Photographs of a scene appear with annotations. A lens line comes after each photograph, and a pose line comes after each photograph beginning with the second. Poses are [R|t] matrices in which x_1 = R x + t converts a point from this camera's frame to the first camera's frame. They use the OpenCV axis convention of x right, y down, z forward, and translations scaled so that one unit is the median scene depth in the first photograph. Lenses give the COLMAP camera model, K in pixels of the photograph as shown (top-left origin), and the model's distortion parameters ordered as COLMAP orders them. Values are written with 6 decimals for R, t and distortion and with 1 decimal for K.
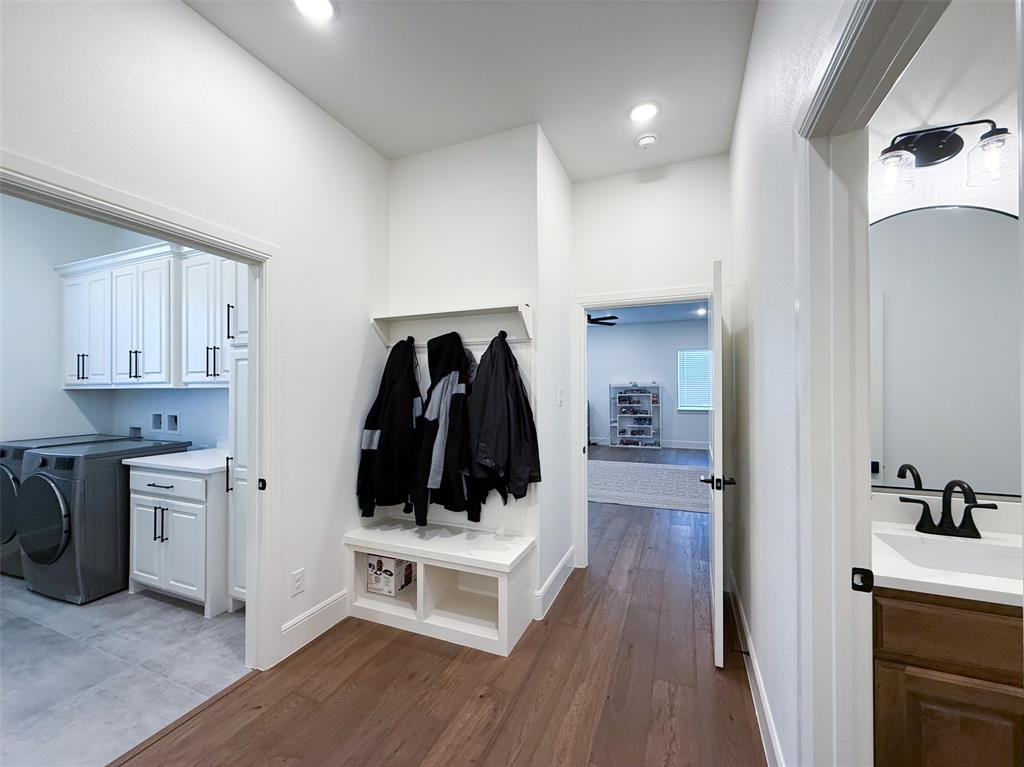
lens RADIAL K [[416.7, 0, 509.4], [0, 416.7, 389.7], [0, 0, 1]] dist [0.003380, 0.000588]
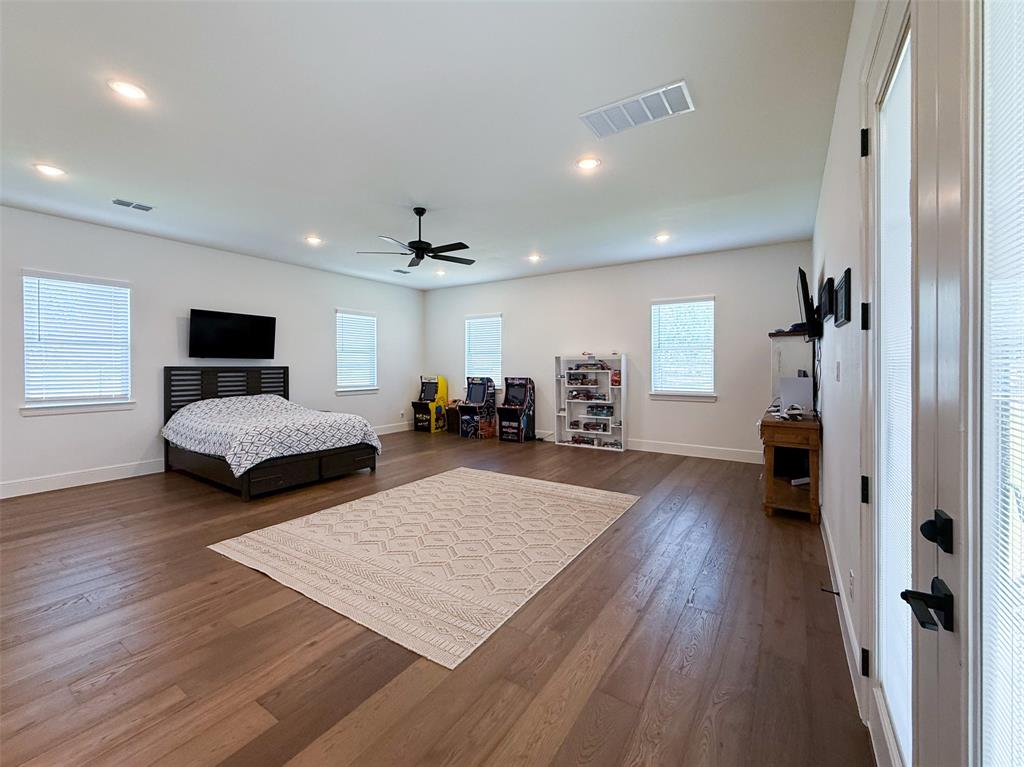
lens RADIAL K [[416.7, 0, 512.6], [0, 416.7, 379.7], [0, 0, 1]] dist [0.003380, 0.000588]
pose [[0.981372, 0.009008, -0.191908, 0.312418], [-0.002877, 0.999477, 0.032200, 0.004247], [0.192098, -0.031048, 0.980885, 0.305985]]
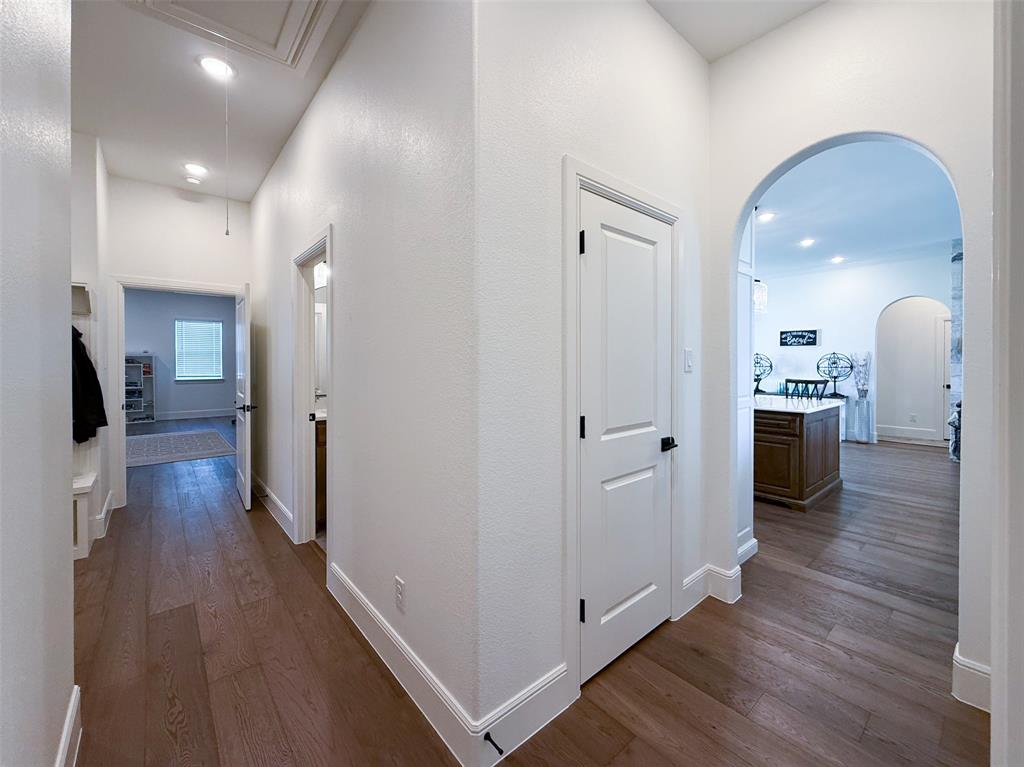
lens RADIAL K [[416.7, 0, 493.9], [0, 416.7, 369.1], [0, 0, 1]] dist [0.003380, 0.000588]
pose [[0.482506, -0.008732, 0.875849, -0.094356], [-0.003276, 0.999925, 0.011774, 0.007489], [-0.875886, -0.008550, 0.482441, -0.130921]]
